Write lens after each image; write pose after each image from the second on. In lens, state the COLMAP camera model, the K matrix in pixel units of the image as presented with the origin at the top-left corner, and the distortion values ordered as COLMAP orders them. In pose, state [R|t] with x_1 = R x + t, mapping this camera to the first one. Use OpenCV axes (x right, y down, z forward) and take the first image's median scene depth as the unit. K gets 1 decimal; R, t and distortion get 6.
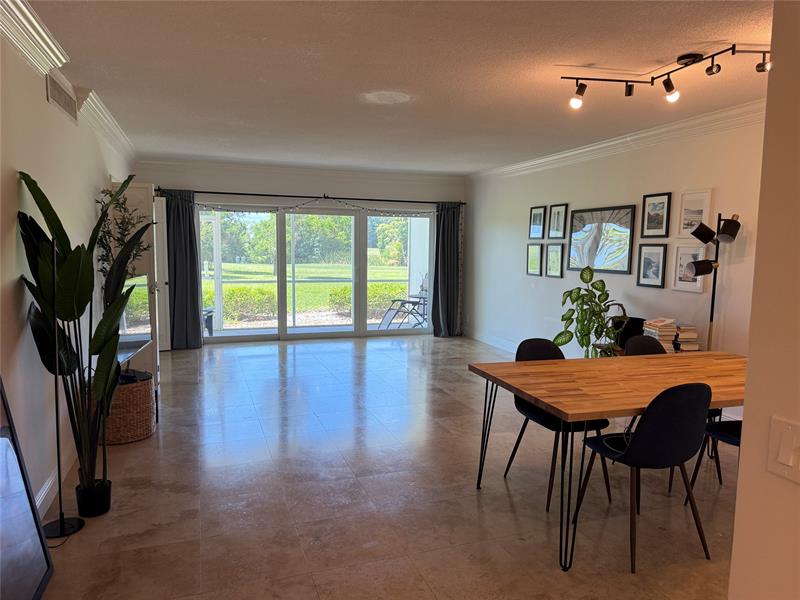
lens RADIAL K [[569.0, 0, 400.0], [0, 569.0, 300.0], [0, 0, 1]] dist [0.028075, -0.006439]
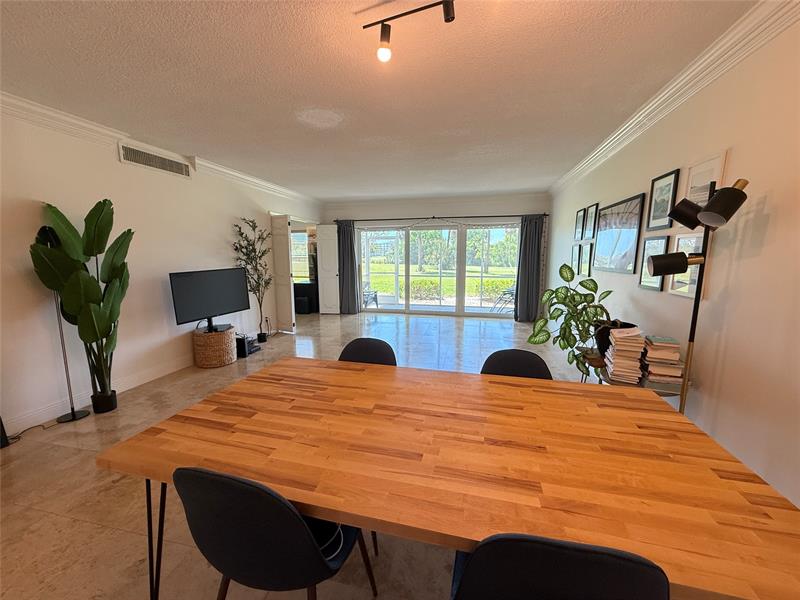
lens RADIAL K [[321.4, 0, 400.0], [0, 321.4, 300.0], [0, 0, 1]] dist [-0.000457, 0.000068]
pose [[0.842661, 0.061547, -0.534916, 0.378424], [-0.040925, 0.997893, 0.050348, -0.014989], [0.536887, -0.020535, 0.843404, 0.401617]]
